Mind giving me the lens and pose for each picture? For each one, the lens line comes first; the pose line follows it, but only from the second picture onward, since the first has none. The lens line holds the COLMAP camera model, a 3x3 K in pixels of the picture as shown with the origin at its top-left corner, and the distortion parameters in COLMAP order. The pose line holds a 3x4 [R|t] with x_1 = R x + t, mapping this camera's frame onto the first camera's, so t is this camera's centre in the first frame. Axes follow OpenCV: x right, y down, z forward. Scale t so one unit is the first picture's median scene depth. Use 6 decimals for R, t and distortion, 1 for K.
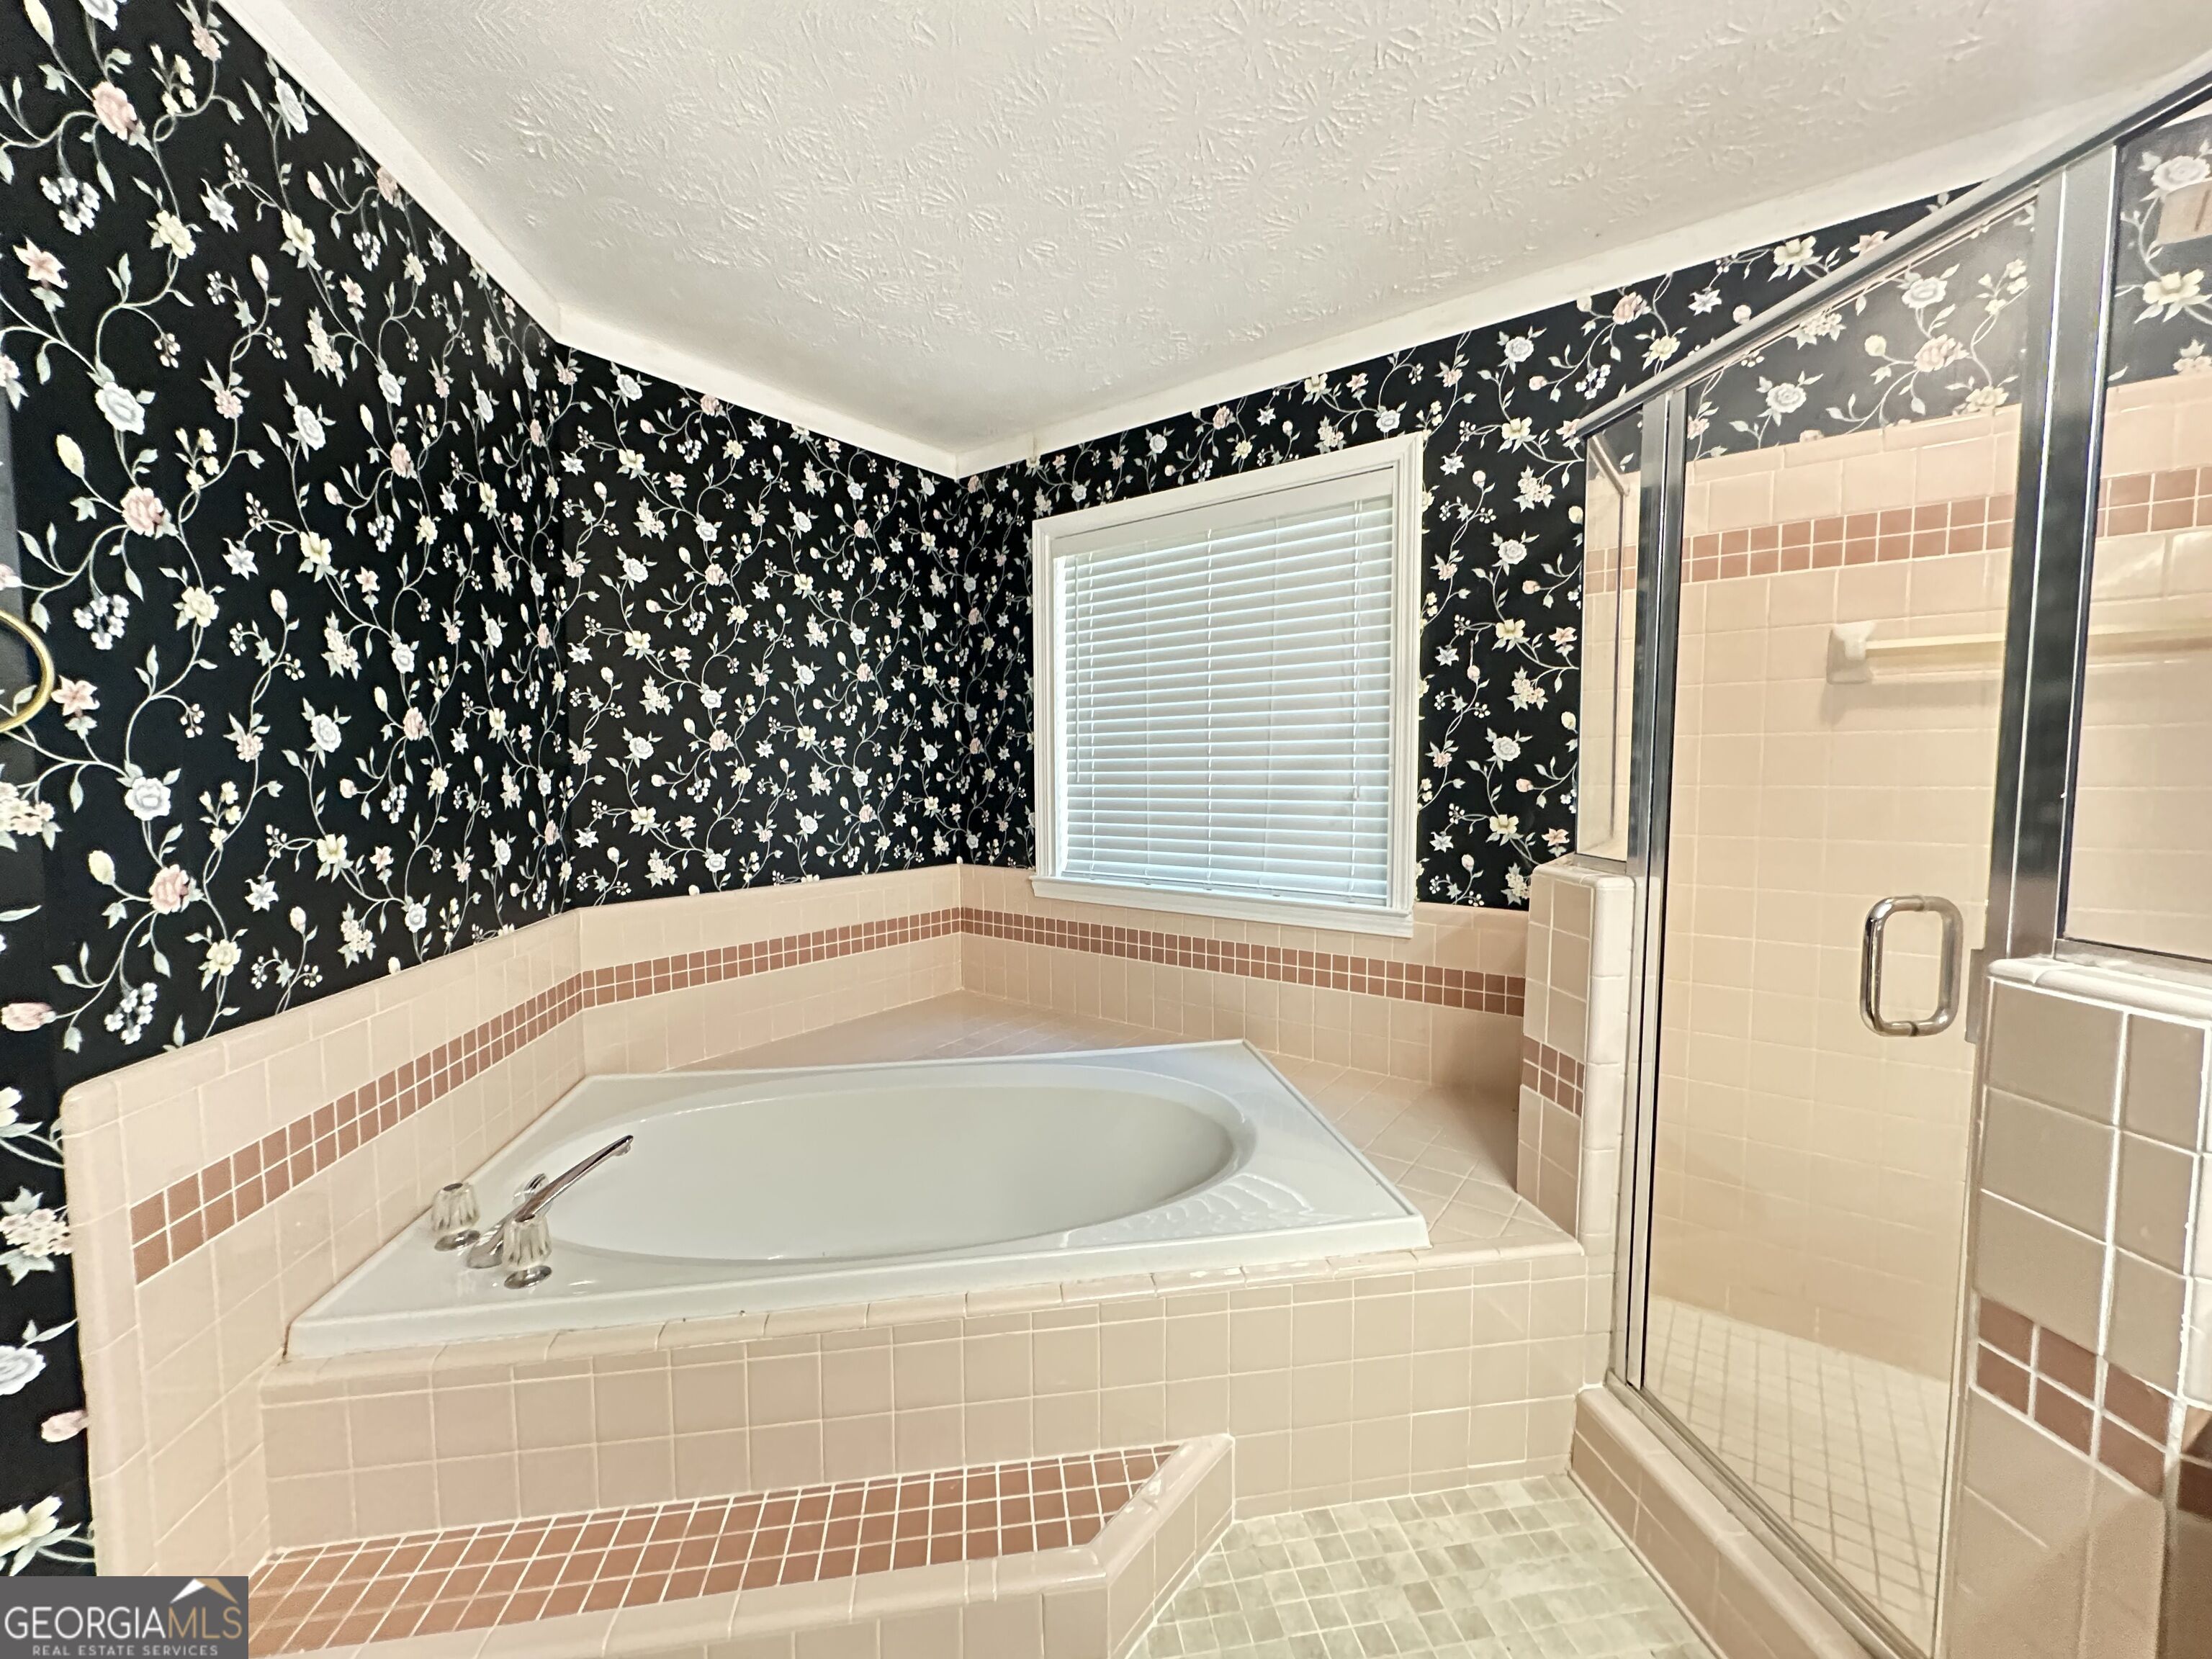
lens RADIAL K [[874.4, 0, 1106.9], [0, 874.4, 830.6], [0, 0, 1]] dist [-0.009137, 0.002194]
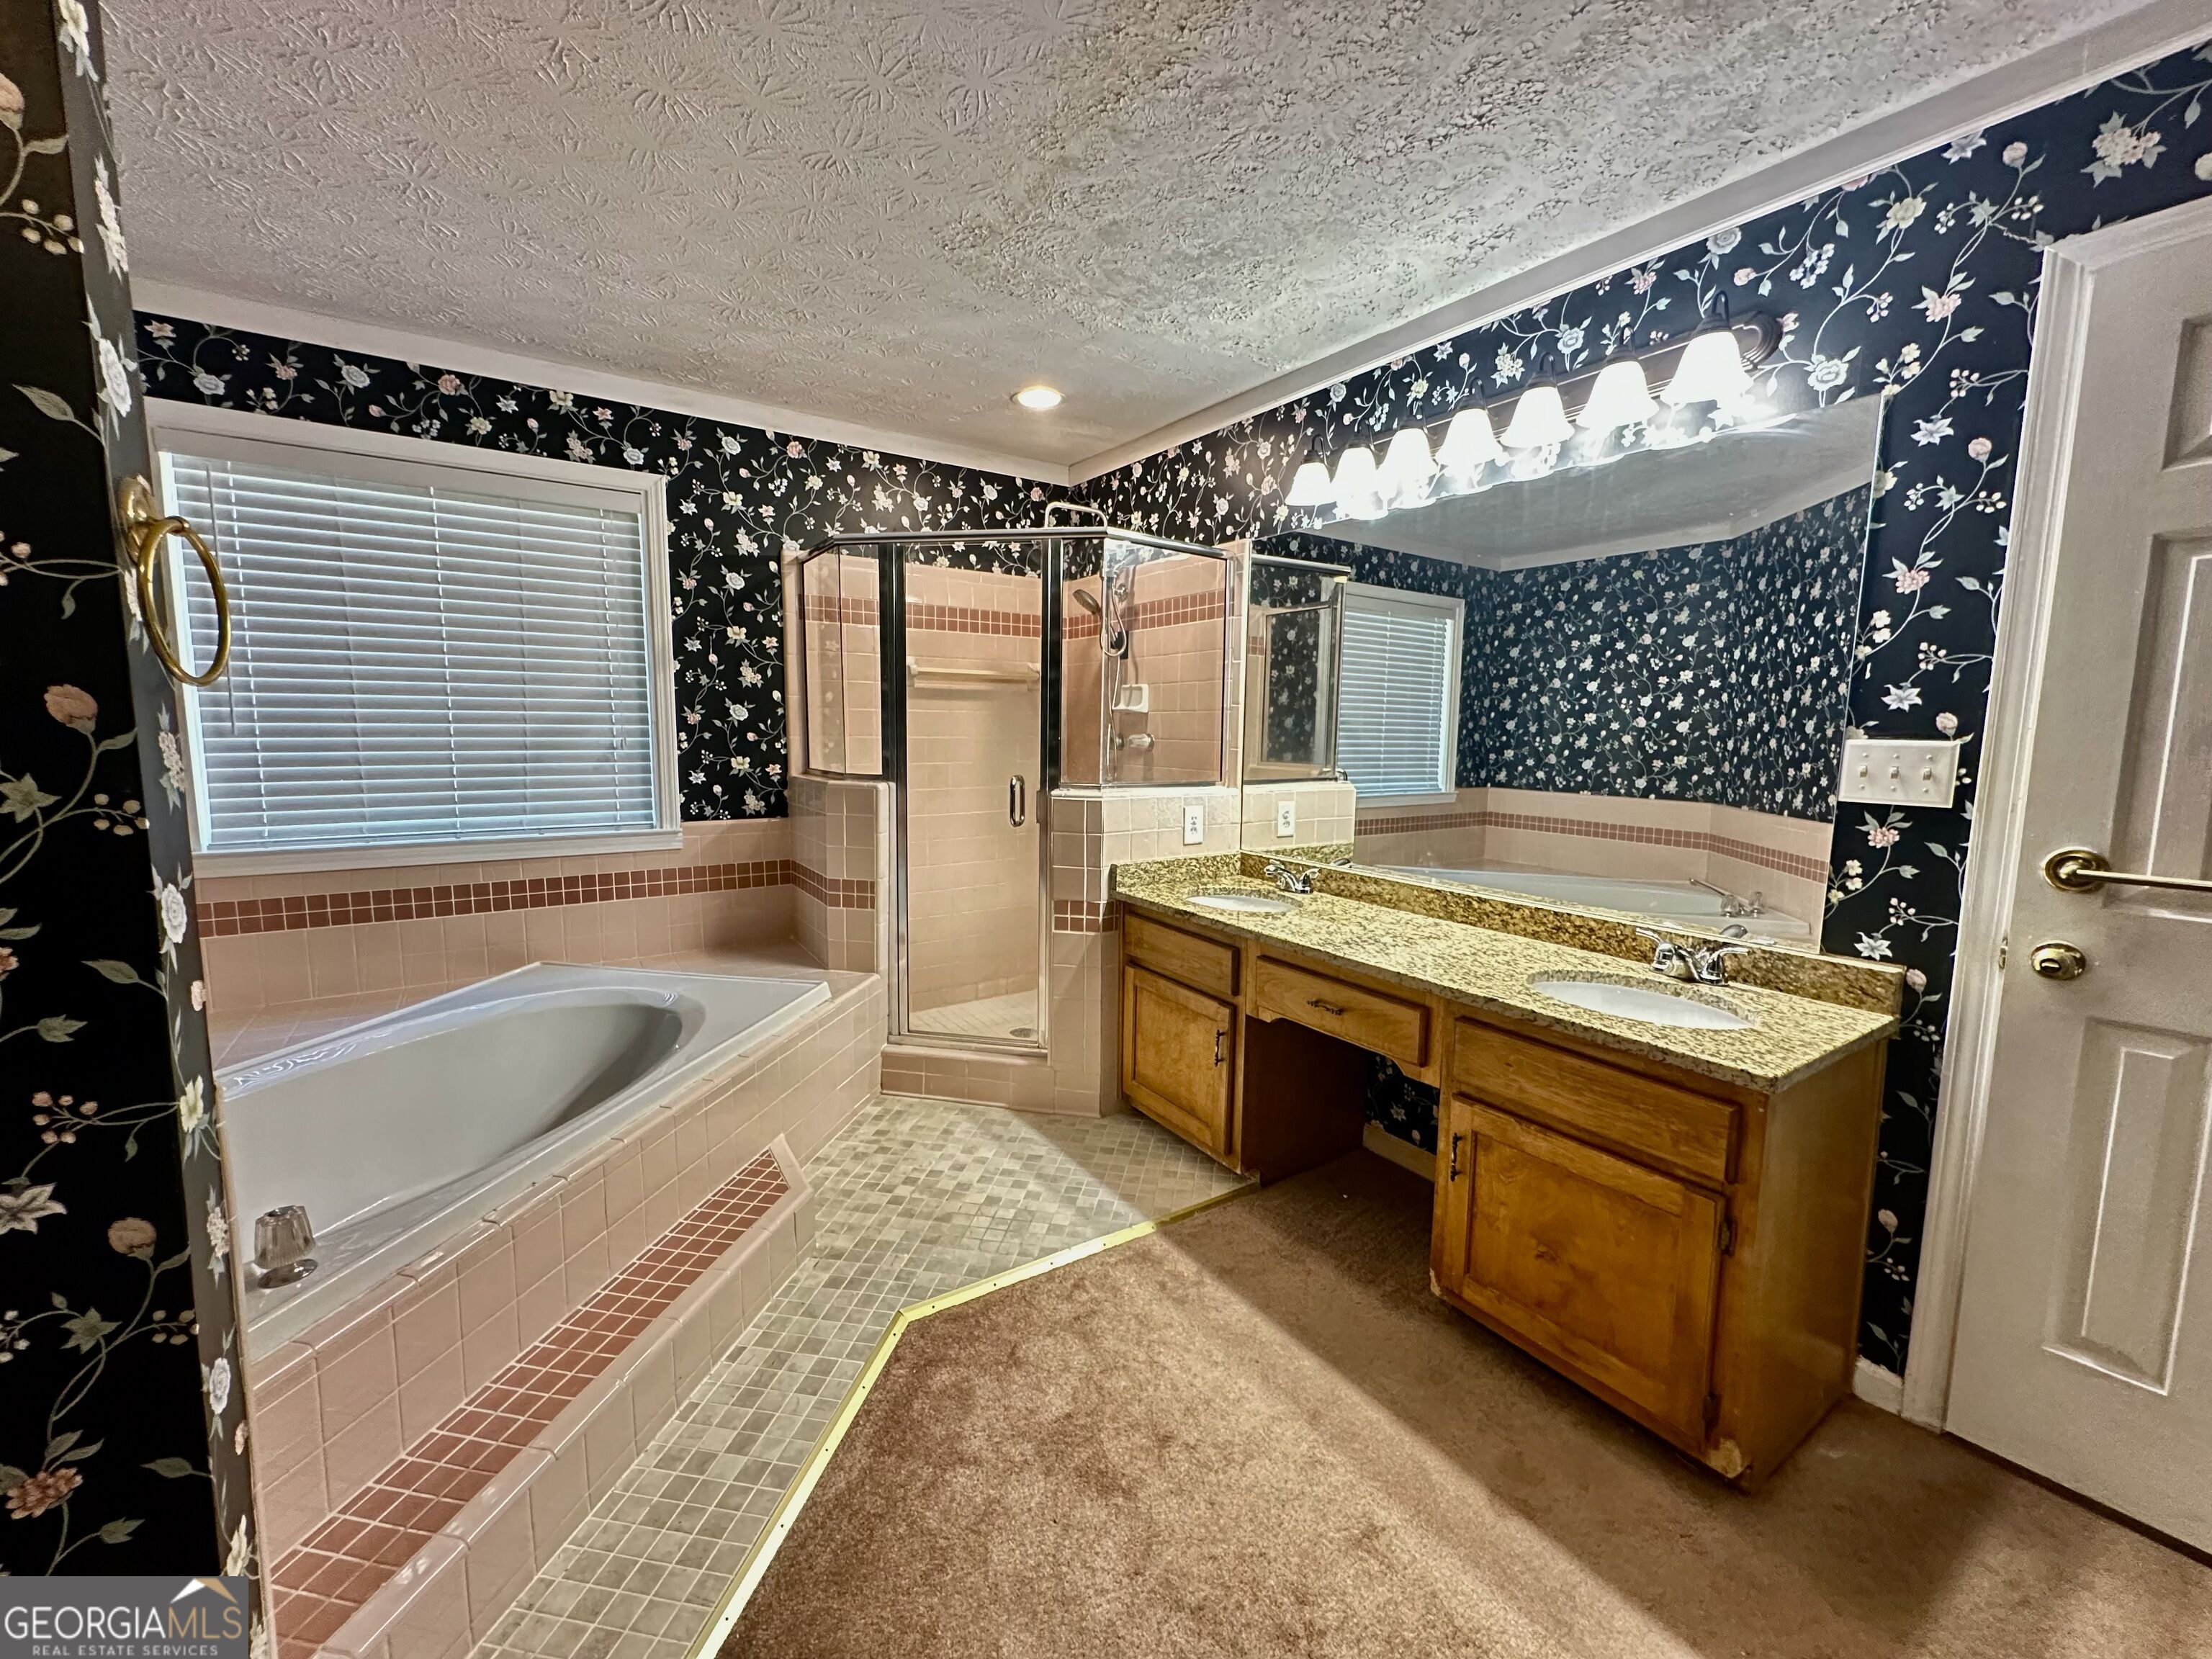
lens RADIAL K [[874.4, 0, 1103.9], [0, 874.4, 824.9], [0, 0, 1]] dist [-0.009137, 0.002194]
pose [[0.321688, -0.098100, 0.941750, -0.746473], [0.051543, 0.994958, 0.086036, 0.002421], [-0.945442, 0.020864, 0.325122, -0.077982]]
